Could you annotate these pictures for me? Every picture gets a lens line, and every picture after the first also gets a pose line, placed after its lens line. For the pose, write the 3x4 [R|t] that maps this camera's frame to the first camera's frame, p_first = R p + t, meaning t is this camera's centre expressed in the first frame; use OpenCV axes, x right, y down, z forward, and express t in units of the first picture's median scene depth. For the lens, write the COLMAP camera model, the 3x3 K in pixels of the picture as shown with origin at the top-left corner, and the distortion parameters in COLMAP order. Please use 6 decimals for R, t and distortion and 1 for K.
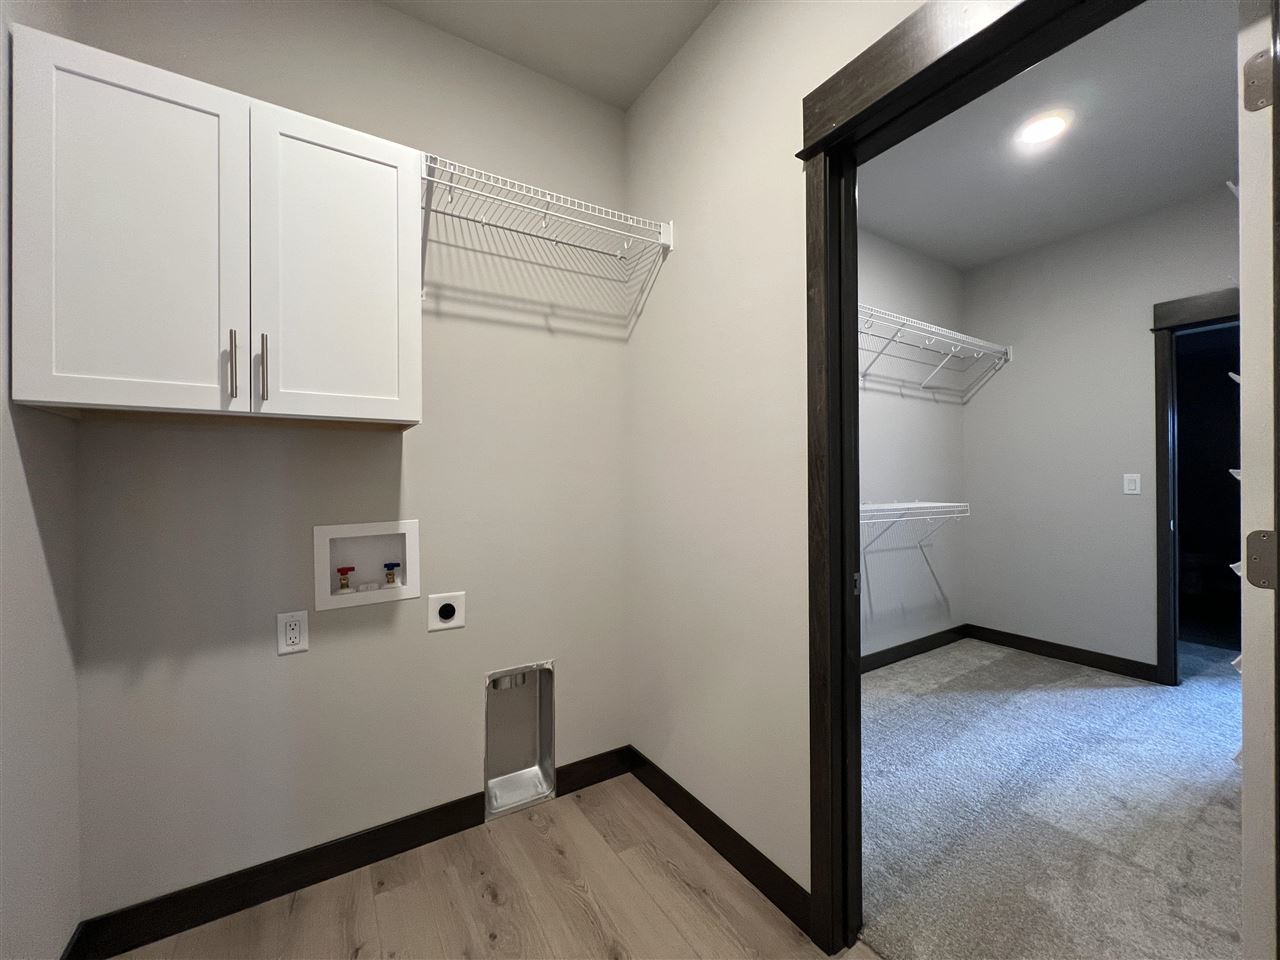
lens RADIAL K [[512.5, 0, 637.3], [0, 512.5, 475.5], [0, 0, 1]] dist [0.000804, 0.000353]
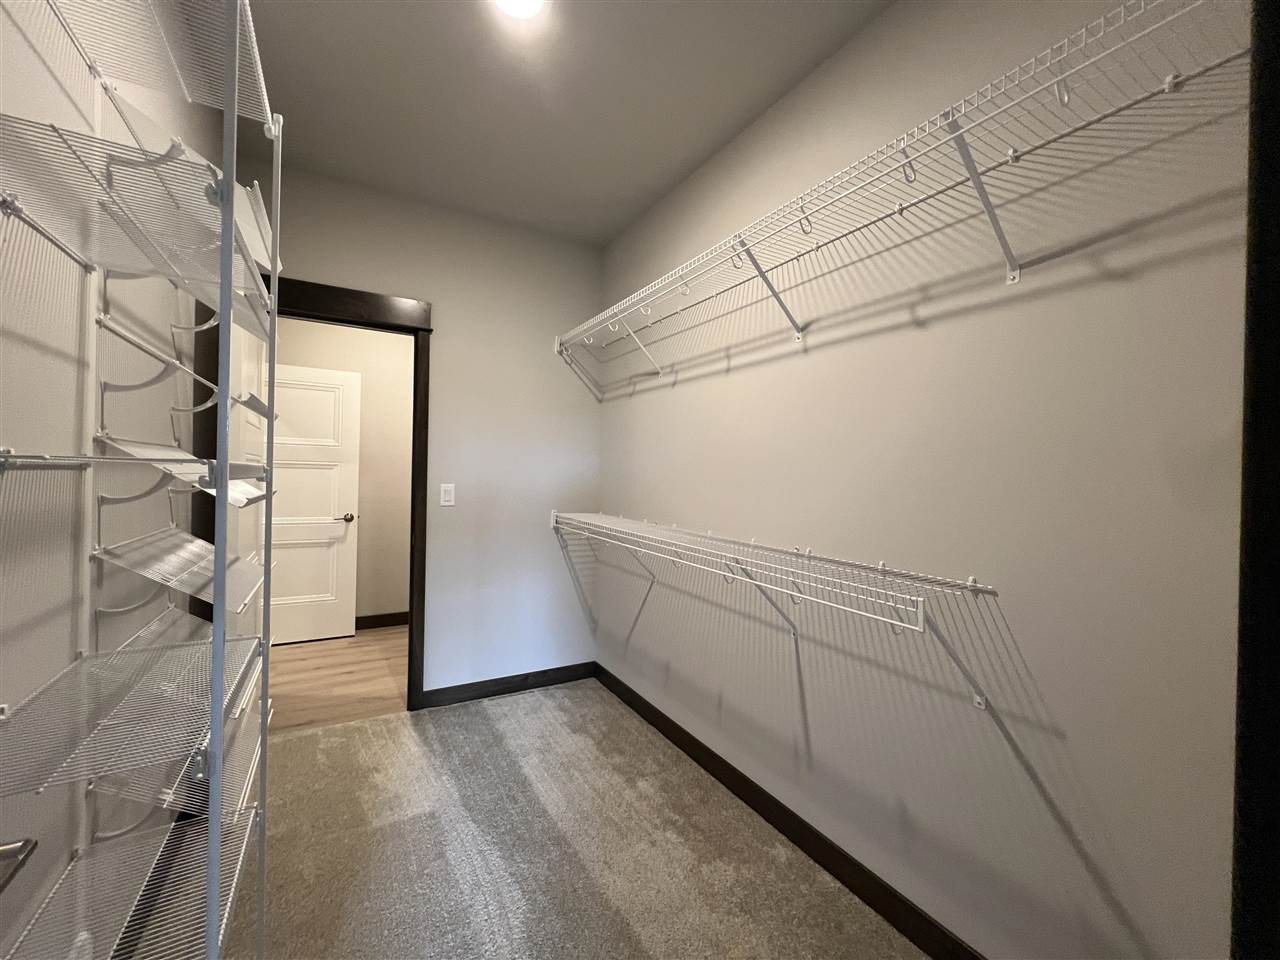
lens RADIAL K [[512.5, 0, 634.5], [0, 512.5, 480.4], [0, 0, 1]] dist [0.000804, 0.000353]
pose [[-0.024550, 0.002946, -0.999694, 0.927164], [-0.006138, 0.999976, 0.003097, -0.024521], [0.999680, 0.006212, -0.024532, 0.754163]]
